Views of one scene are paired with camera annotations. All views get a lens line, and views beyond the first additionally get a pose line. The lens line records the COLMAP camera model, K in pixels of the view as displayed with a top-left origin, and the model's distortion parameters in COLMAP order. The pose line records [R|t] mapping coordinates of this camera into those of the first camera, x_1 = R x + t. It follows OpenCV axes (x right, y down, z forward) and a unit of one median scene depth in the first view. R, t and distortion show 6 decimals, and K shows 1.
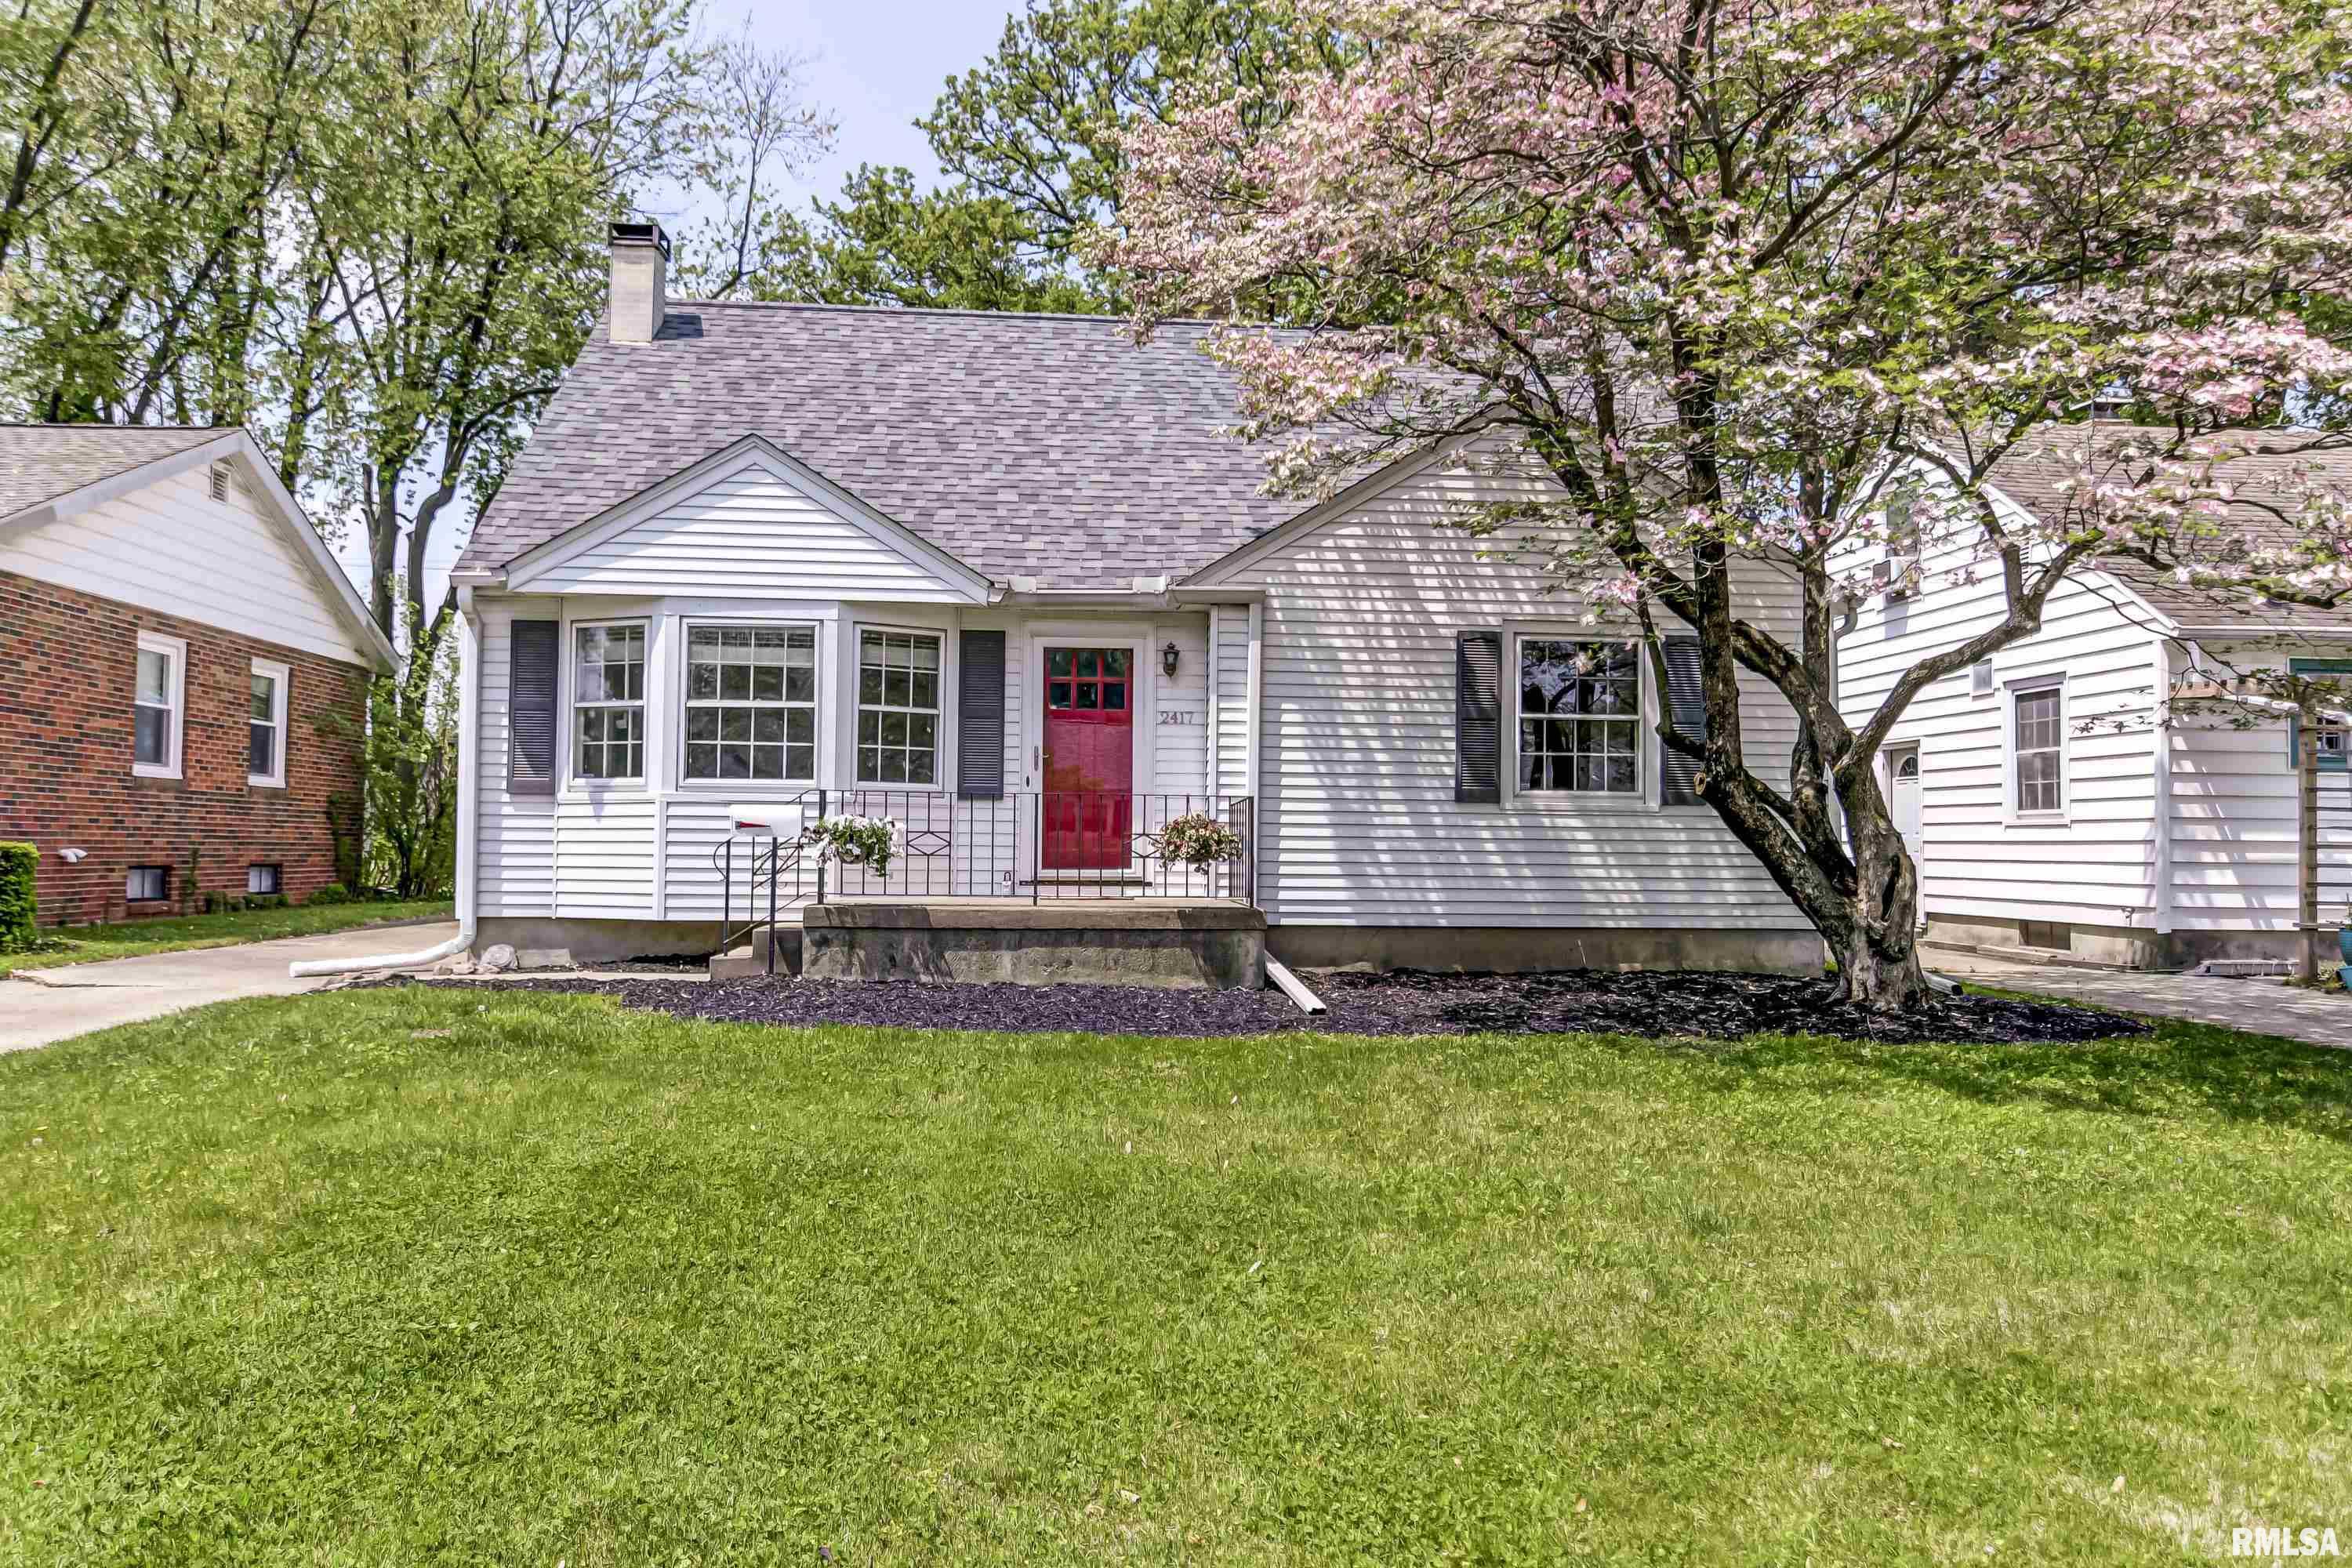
lens RADIAL K [[1583.8, 0, 1176.0], [0, 1583.8, 784.0], [0, 0, 1]] dist [-0.000550, 0.001778]
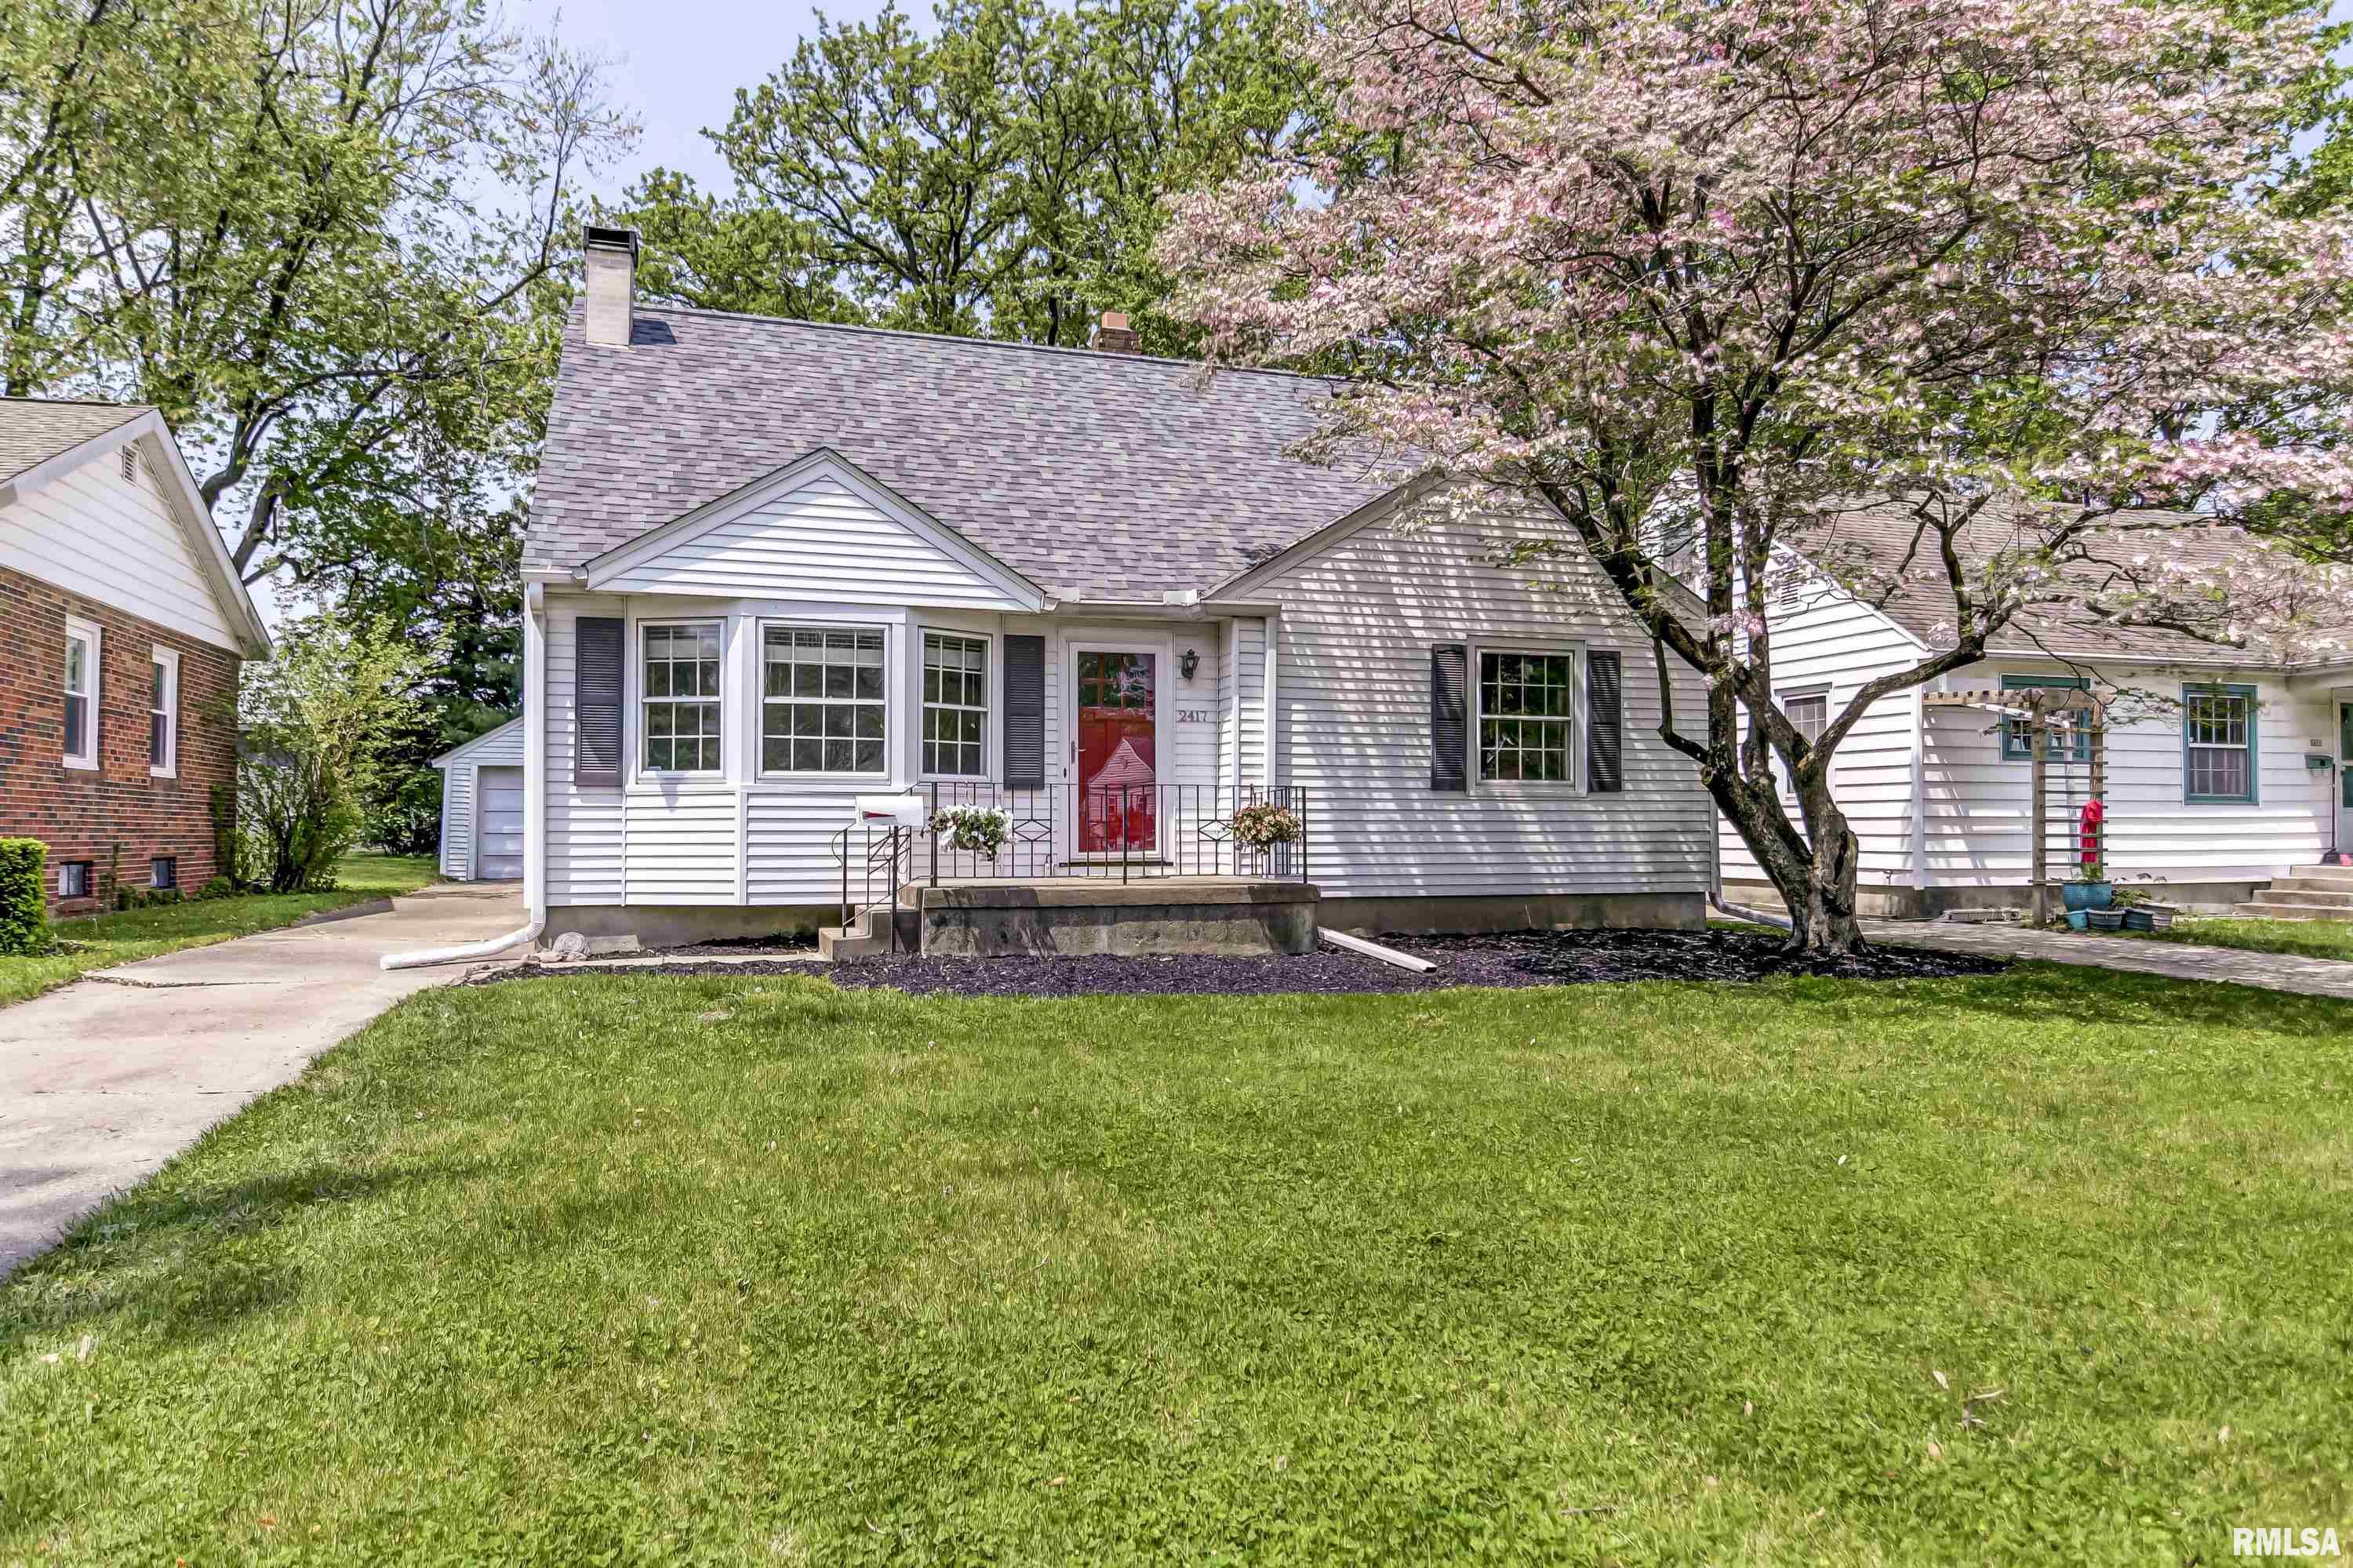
lens RADIAL K [[1465.2, 0, 1176.5], [0, 1465.2, 784.0], [0, 0, 1]] dist [-0.000790, -0.002523]
pose [[0.974665, -0.003547, 0.223643, -0.249715], [0.001181, 0.999942, 0.010713, -0.004774], [-0.223668, -0.010178, 0.974612, -0.014913]]
